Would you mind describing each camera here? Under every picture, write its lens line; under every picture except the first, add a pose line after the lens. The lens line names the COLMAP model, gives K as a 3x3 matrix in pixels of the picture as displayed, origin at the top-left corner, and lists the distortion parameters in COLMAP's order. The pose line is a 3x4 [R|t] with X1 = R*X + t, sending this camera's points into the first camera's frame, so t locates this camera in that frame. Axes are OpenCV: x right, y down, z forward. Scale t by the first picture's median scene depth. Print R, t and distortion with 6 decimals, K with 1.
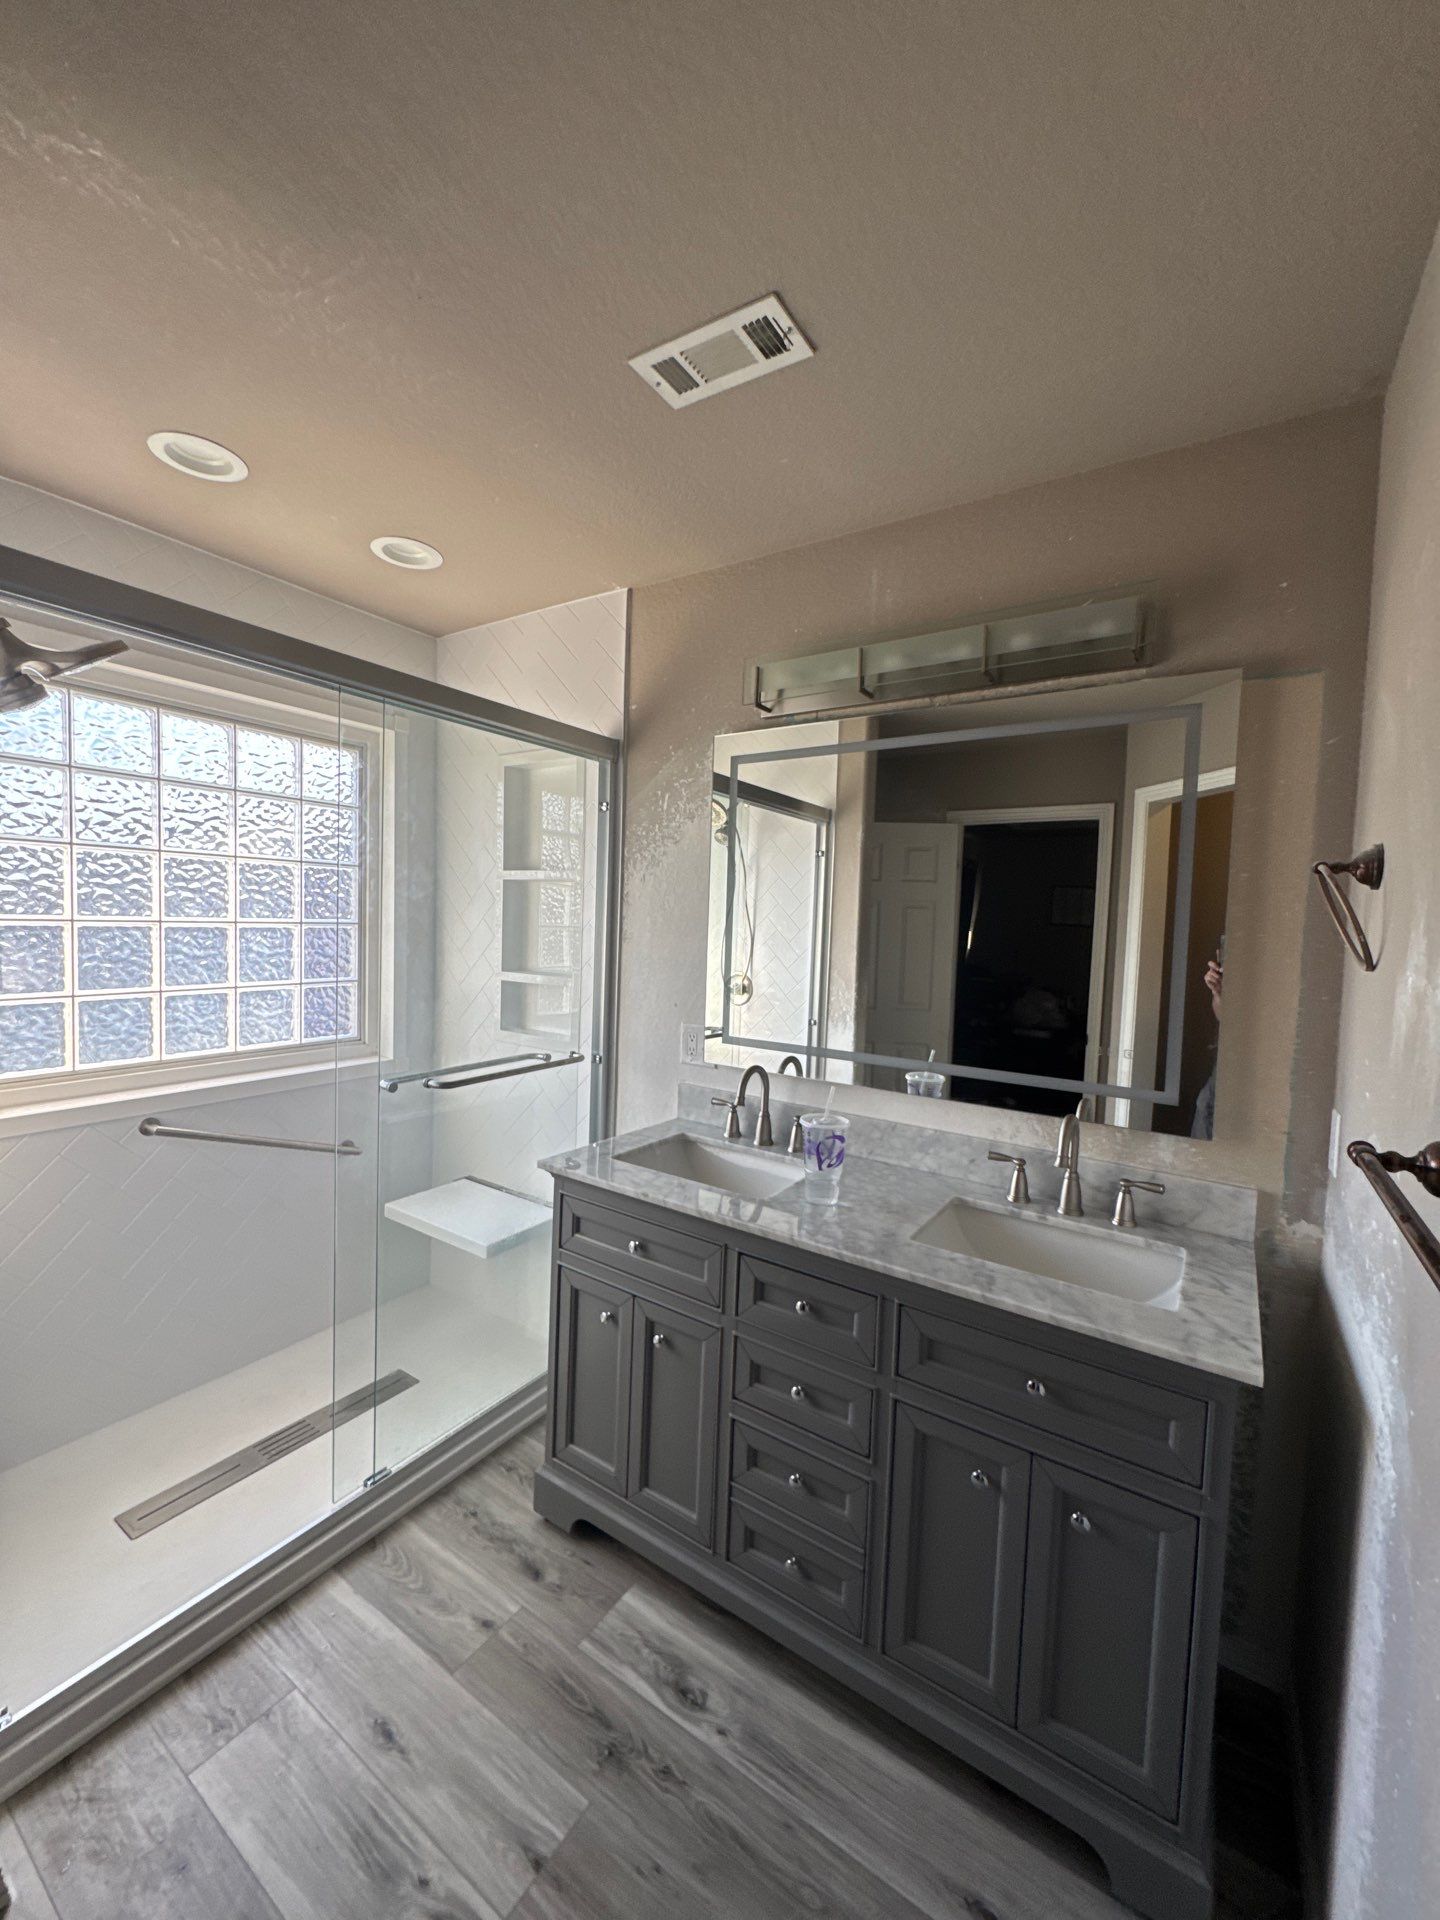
lens RADIAL K [[763.0, 0, 721.3], [0, 763.0, 960.7], [0, 0, 1]] dist [-0.006132, 0.000882]
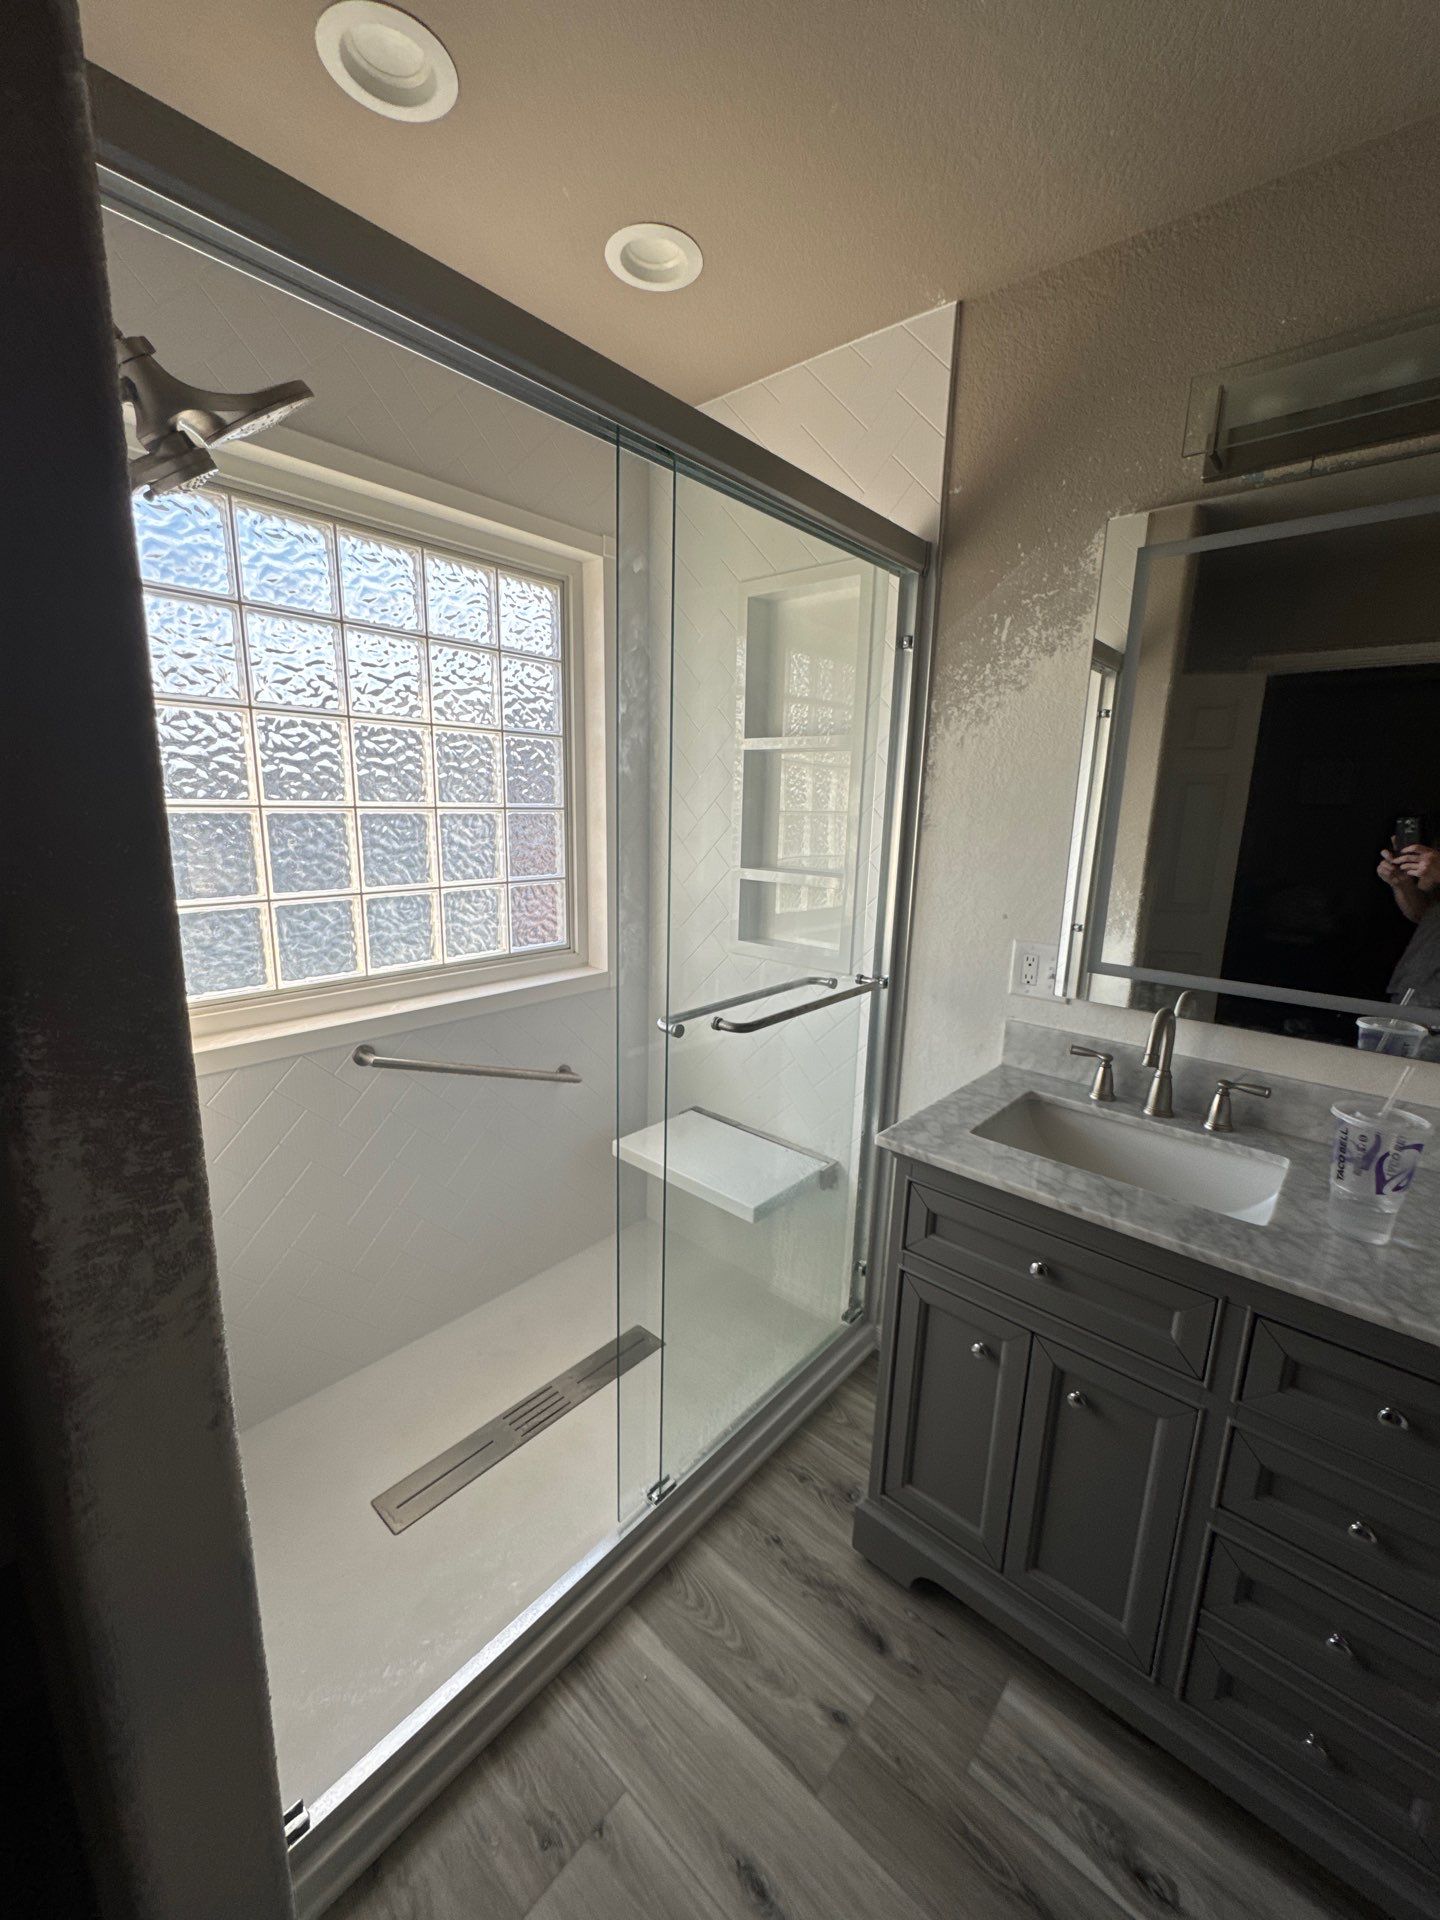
lens RADIAL K [[763.0, 0, 719.5], [0, 763.0, 961.6], [0, 0, 1]] dist [-0.006132, 0.000882]
pose [[0.990496, 0.020034, -0.136071, -0.235699], [0.000559, 0.988740, 0.149644, -0.009950], [0.137537, -0.148298, 0.979332, 0.230664]]
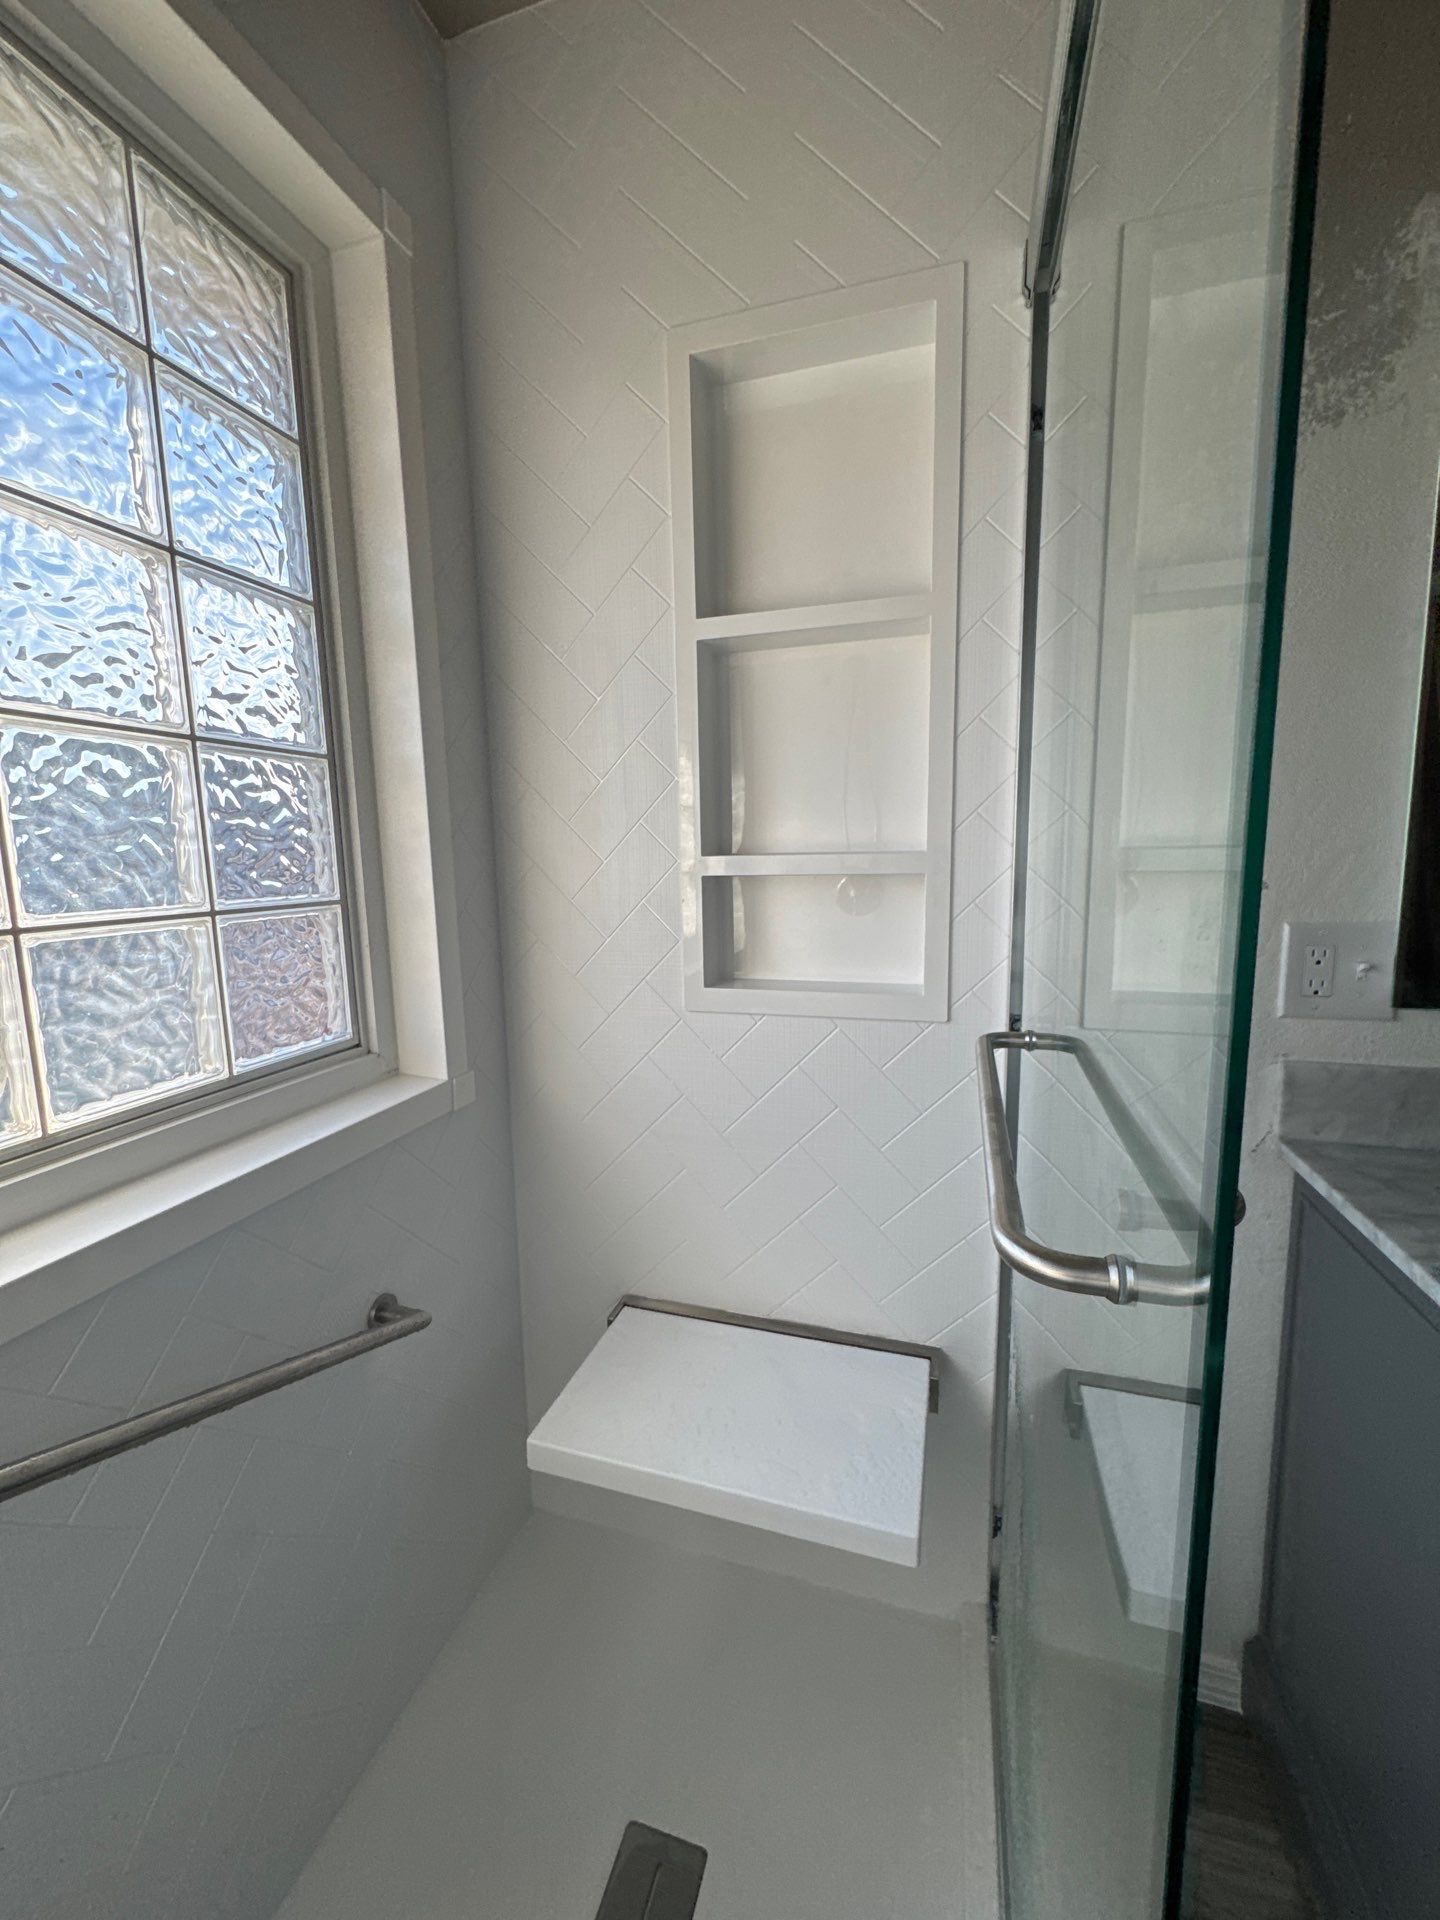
lens RADIAL K [[763.0, 0, 711.3], [0, 763.0, 956.3], [0, 0, 1]] dist [-0.006132, 0.000882]
pose [[0.959844, -0.089276, 0.265950, -0.483631], [0.066638, 0.993435, 0.092980, 0.037484], [-0.272505, -0.071524, 0.959492, 0.676362]]
